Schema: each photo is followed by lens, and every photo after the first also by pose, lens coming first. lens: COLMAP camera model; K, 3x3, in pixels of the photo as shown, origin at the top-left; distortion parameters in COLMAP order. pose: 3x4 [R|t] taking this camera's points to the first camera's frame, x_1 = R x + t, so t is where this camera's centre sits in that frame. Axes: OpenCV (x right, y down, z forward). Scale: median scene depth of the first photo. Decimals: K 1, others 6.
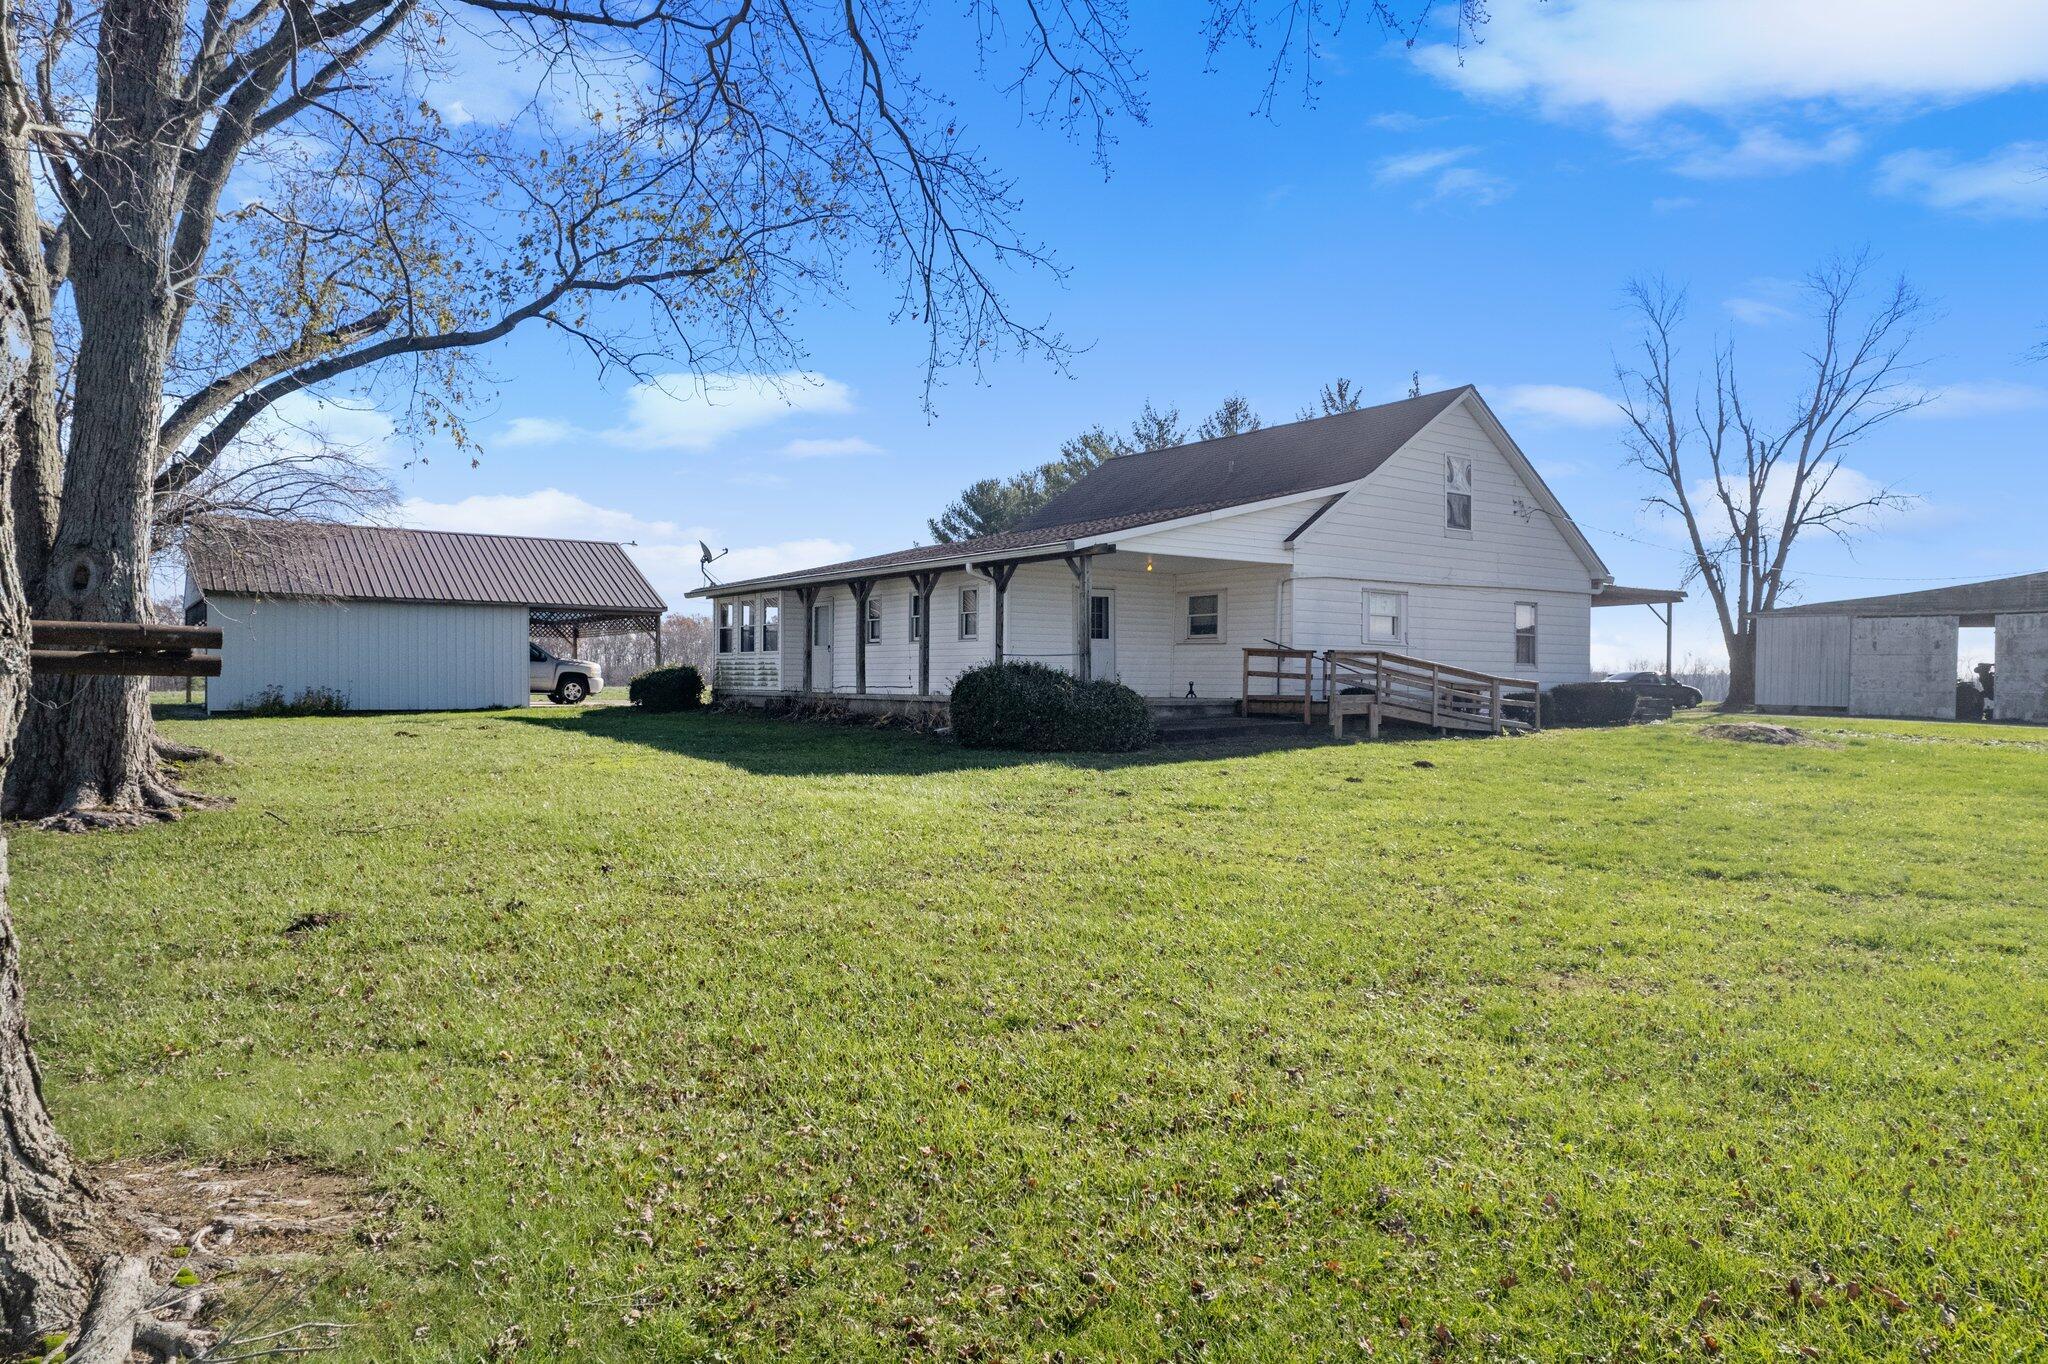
lens RADIAL K [[1320.4, 0, 1032.5], [0, 1320.4, 677.5], [0, 0, 1]] dist [-0.074323, 0.071668]
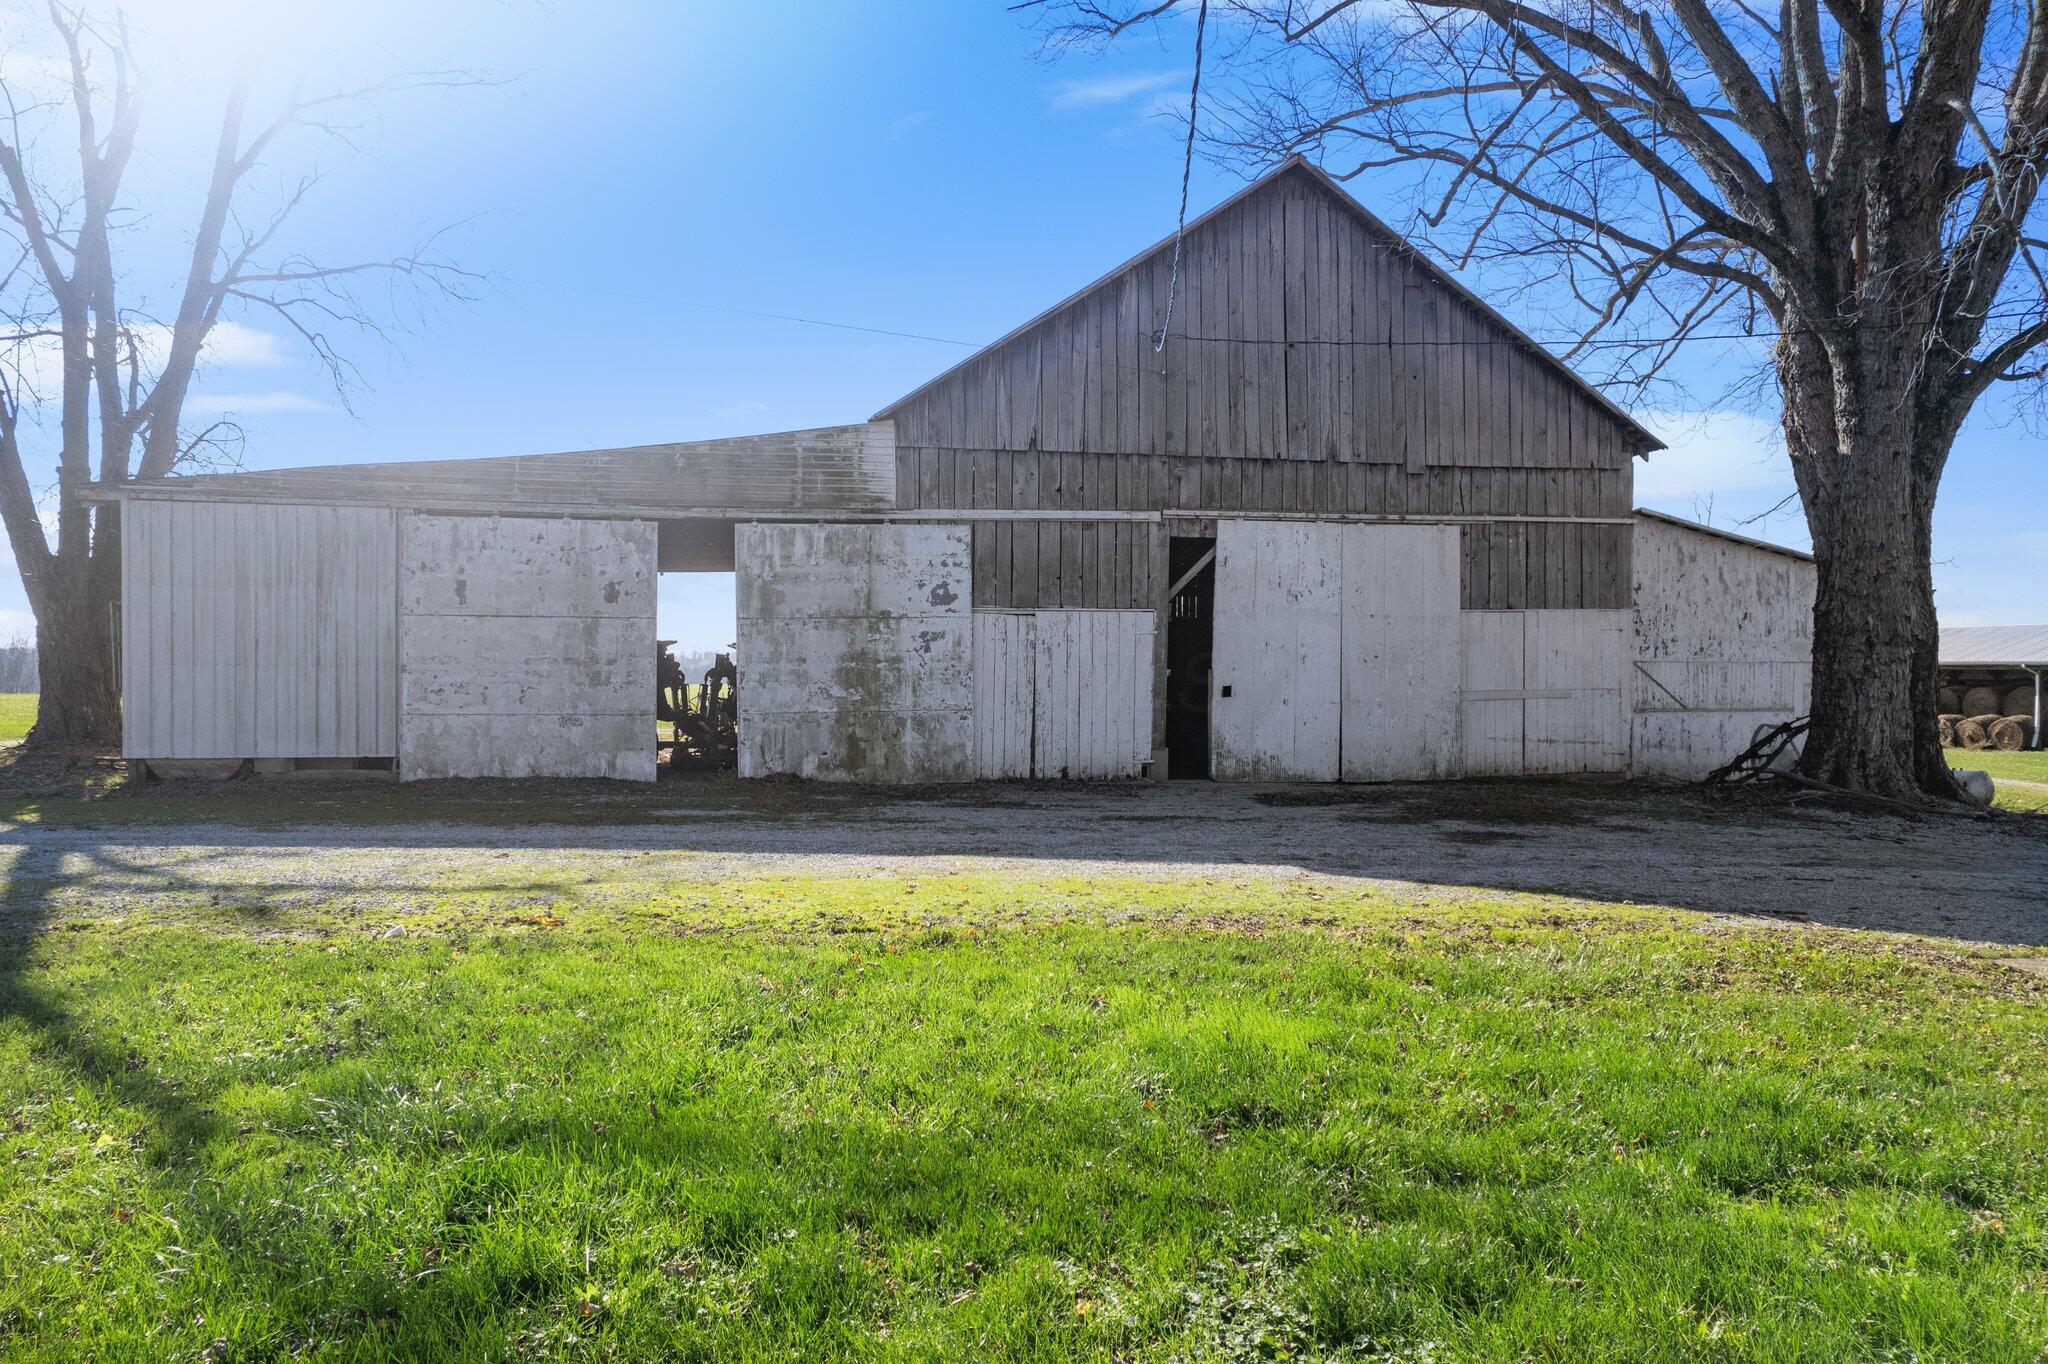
lens RADIAL K [[1320.4, 0, 1032.5], [0, 1320.4, 677.5], [0, 0, 1]] dist [-0.074323, 0.071668]
pose [[0.420883, -0.020938, 0.906873, 0.390031], [-0.000263, 0.999731, 0.023204, -0.008665], [-0.907115, -0.010004, 0.420764, 0.713718]]
